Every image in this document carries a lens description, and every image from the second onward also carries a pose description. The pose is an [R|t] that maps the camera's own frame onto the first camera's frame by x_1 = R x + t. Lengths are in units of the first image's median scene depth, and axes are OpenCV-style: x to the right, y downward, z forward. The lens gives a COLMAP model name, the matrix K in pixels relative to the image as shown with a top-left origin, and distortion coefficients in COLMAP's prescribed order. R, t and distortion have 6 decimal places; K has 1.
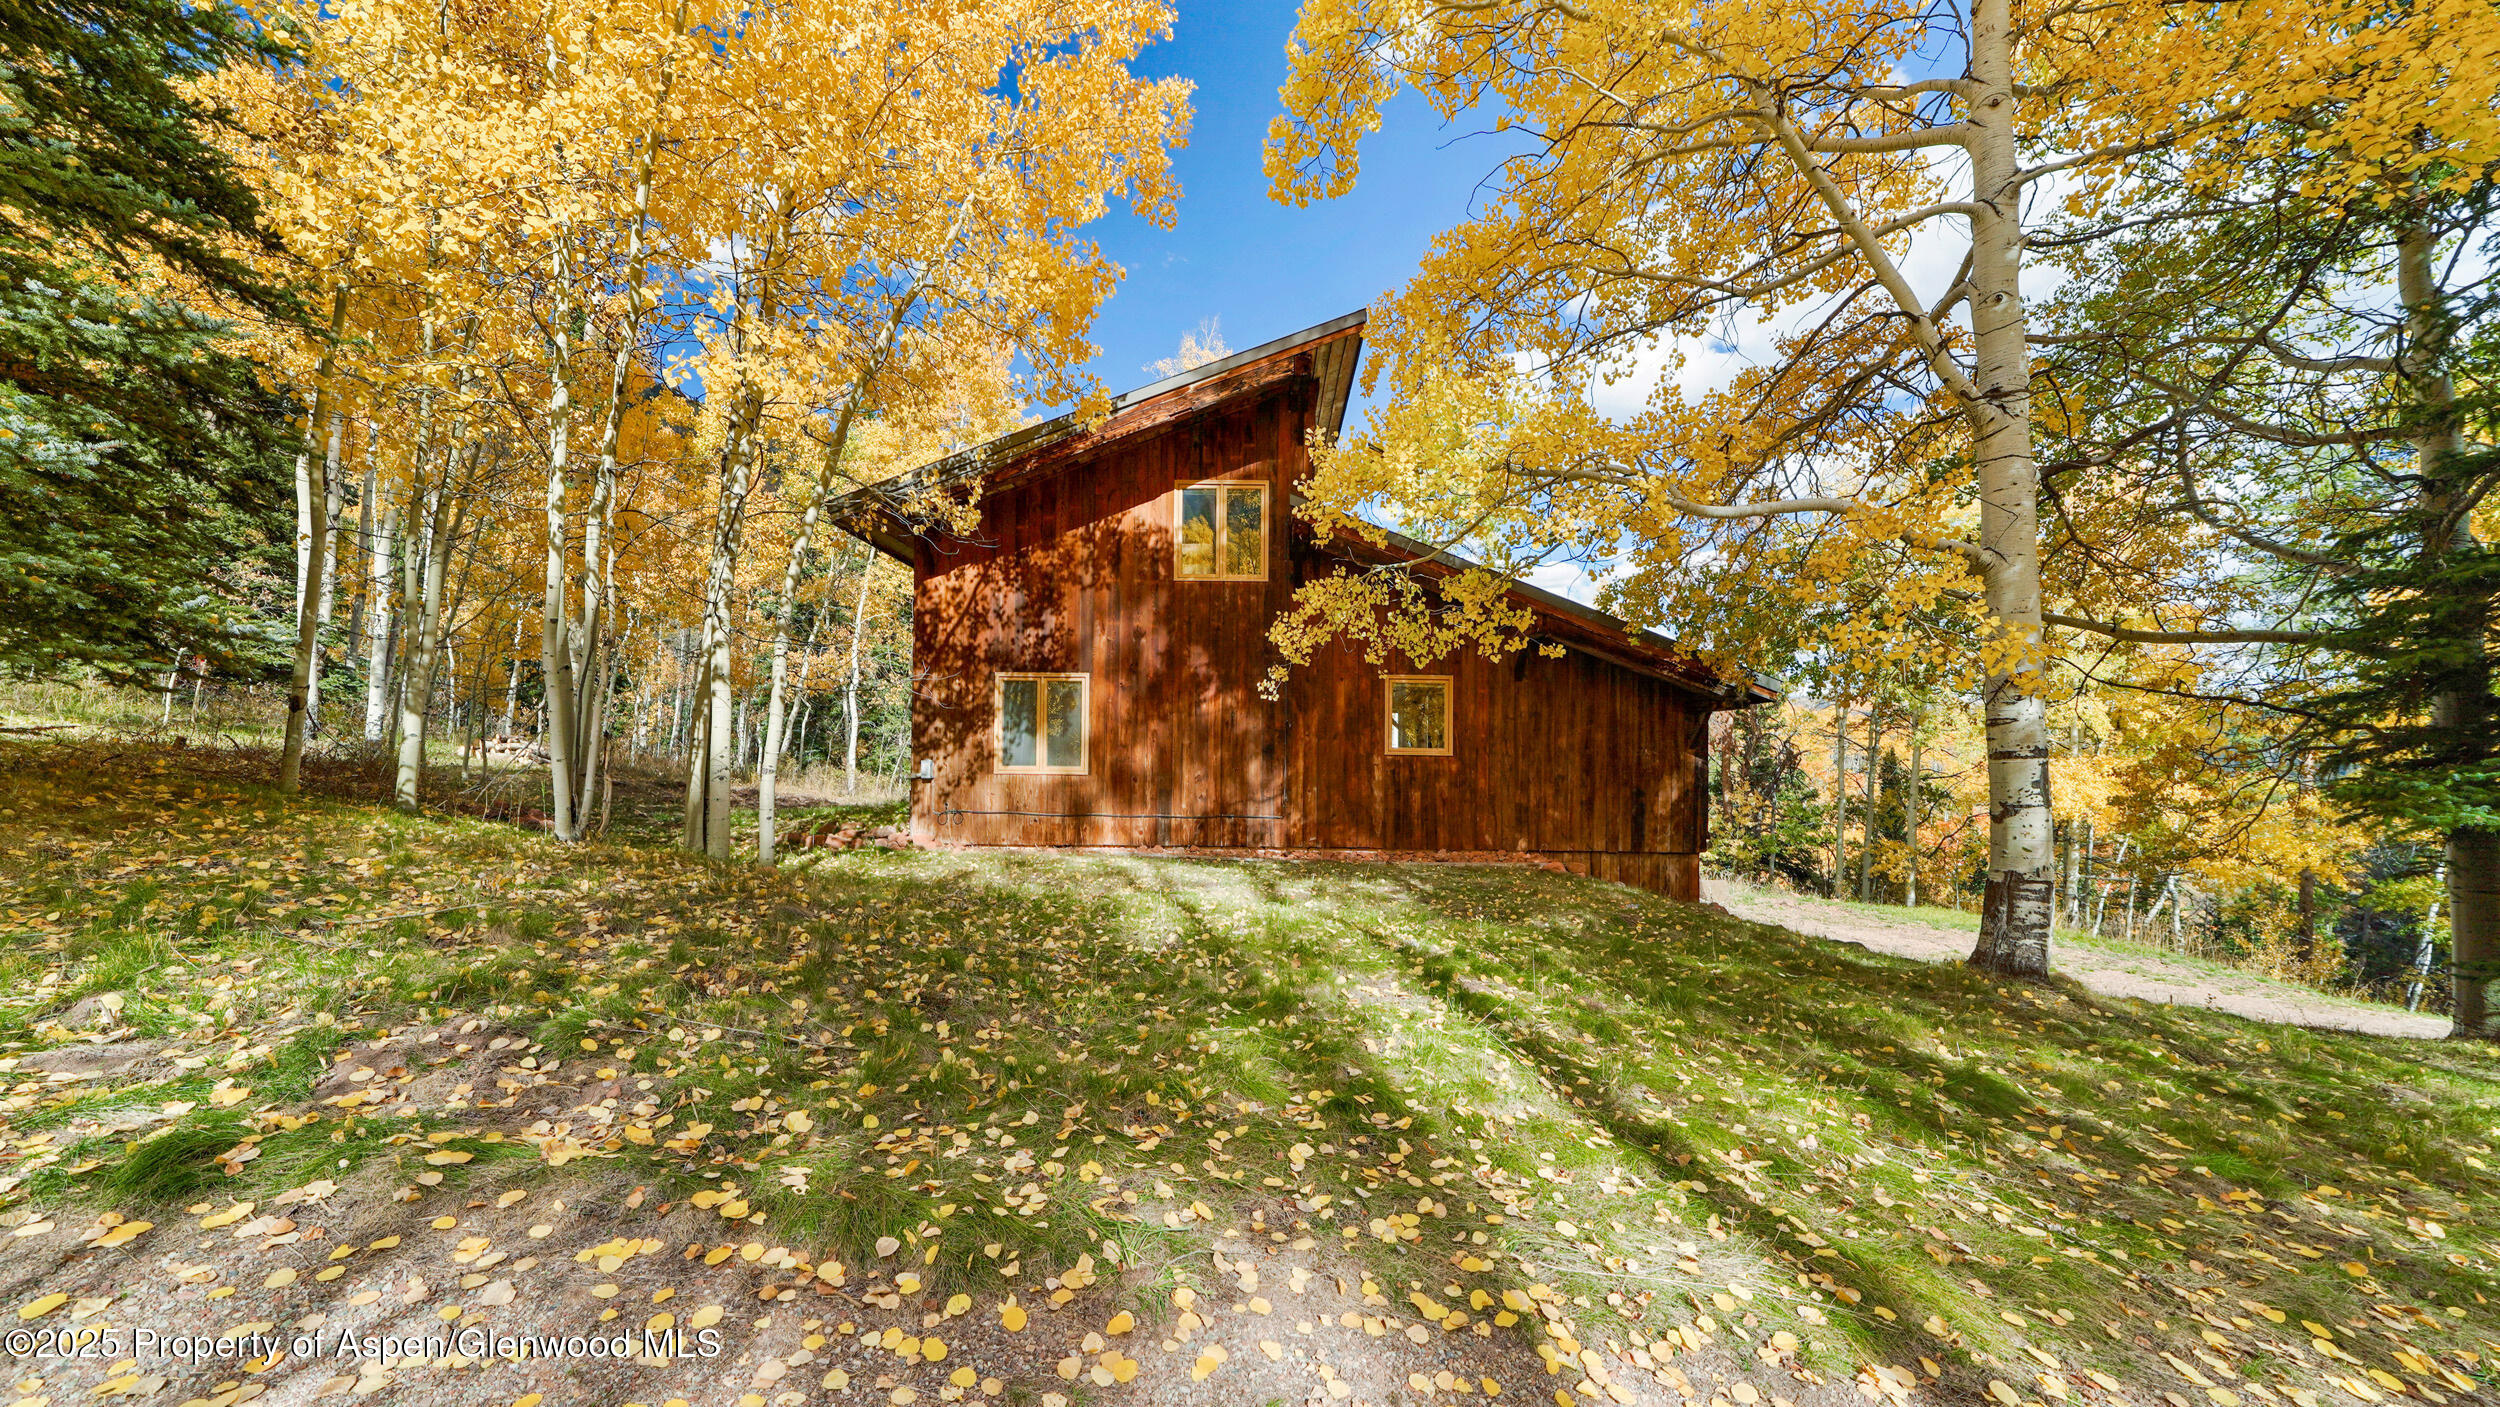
lens RADIAL K [[851.1, 0, 1250.0], [0, 851.1, 703.5], [0, 0, 1]] dist [-0.011600, -0.000036]
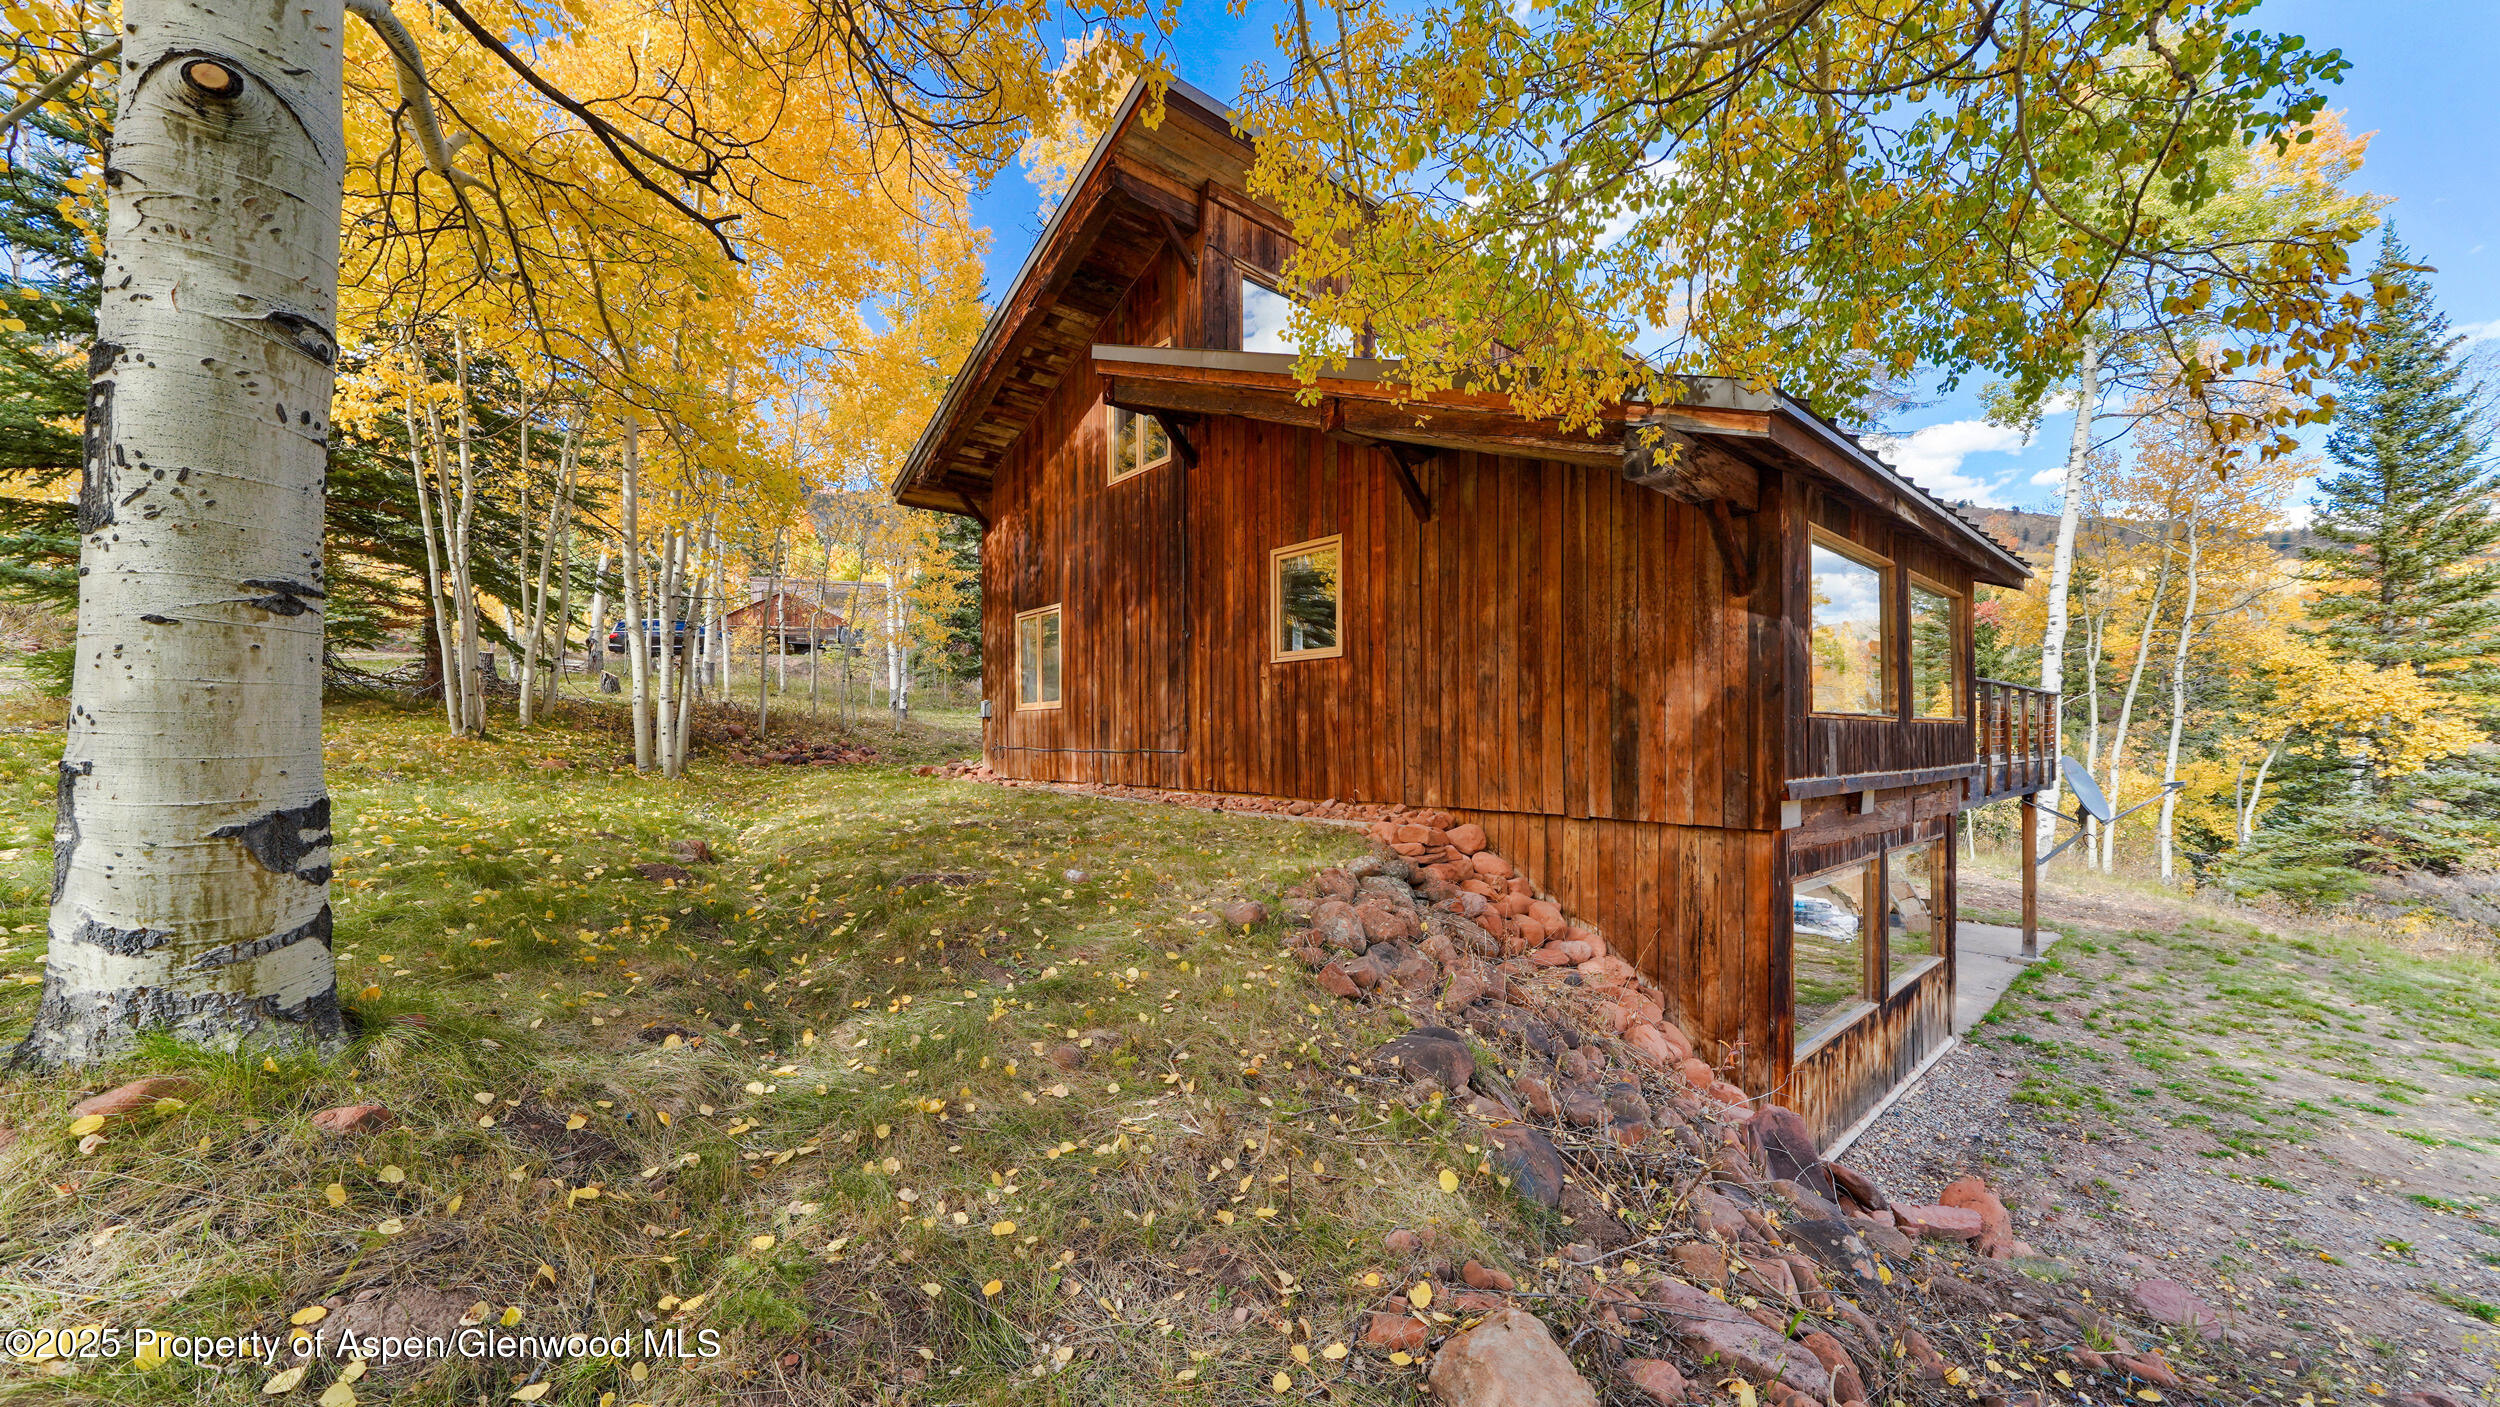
lens RADIAL K [[851.1, 0, 1250.0], [0, 851.1, 703.5], [0, 0, 1]] dist [-0.011600, -0.000036]
pose [[0.668757, -0.044774, -0.742131, 0.673439], [0.064139, 0.997938, -0.002409, 0.094261], [0.740709, -0.045989, 0.670250, 0.508878]]
